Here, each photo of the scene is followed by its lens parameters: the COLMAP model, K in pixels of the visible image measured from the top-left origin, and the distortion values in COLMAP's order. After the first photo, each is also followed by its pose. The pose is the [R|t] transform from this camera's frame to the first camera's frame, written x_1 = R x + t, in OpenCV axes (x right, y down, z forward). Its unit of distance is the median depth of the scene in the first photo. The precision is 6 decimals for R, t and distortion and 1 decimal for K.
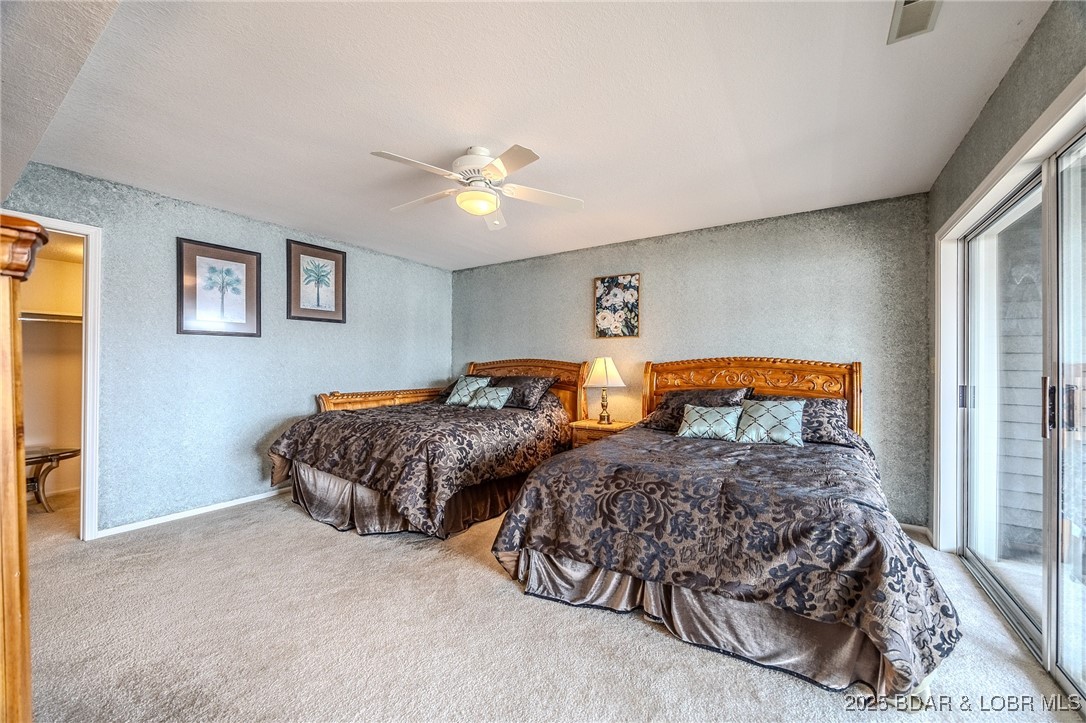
lens RADIAL K [[414.2, 0, 546.0], [0, 414.2, 363.1], [0, 0, 1]] dist [-0.001371, -0.000361]
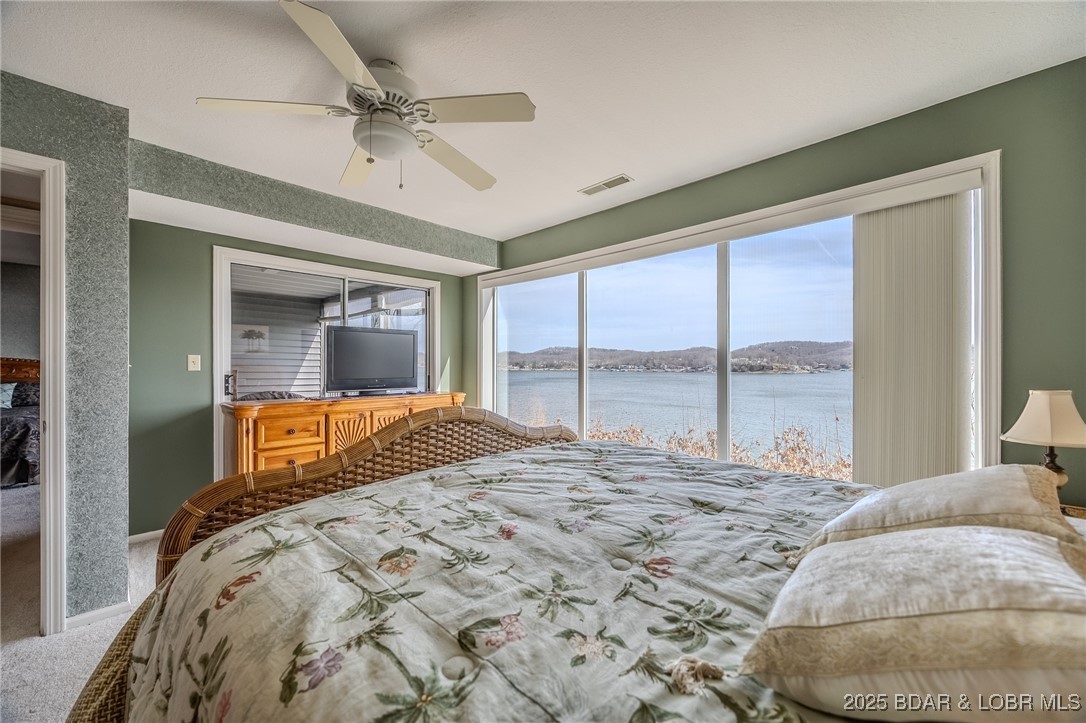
lens RADIAL K [[414.7, 0, 544.1], [0, 414.7, 357.3], [0, 0, 1]] dist [-0.006058, -0.000051]
pose [[0.201303, 0.001405, 0.979528, -0.851881], [0.003460, 0.999992, -0.002145, -0.010848], [-0.979523, 0.003821, 0.201297, -2.088774]]
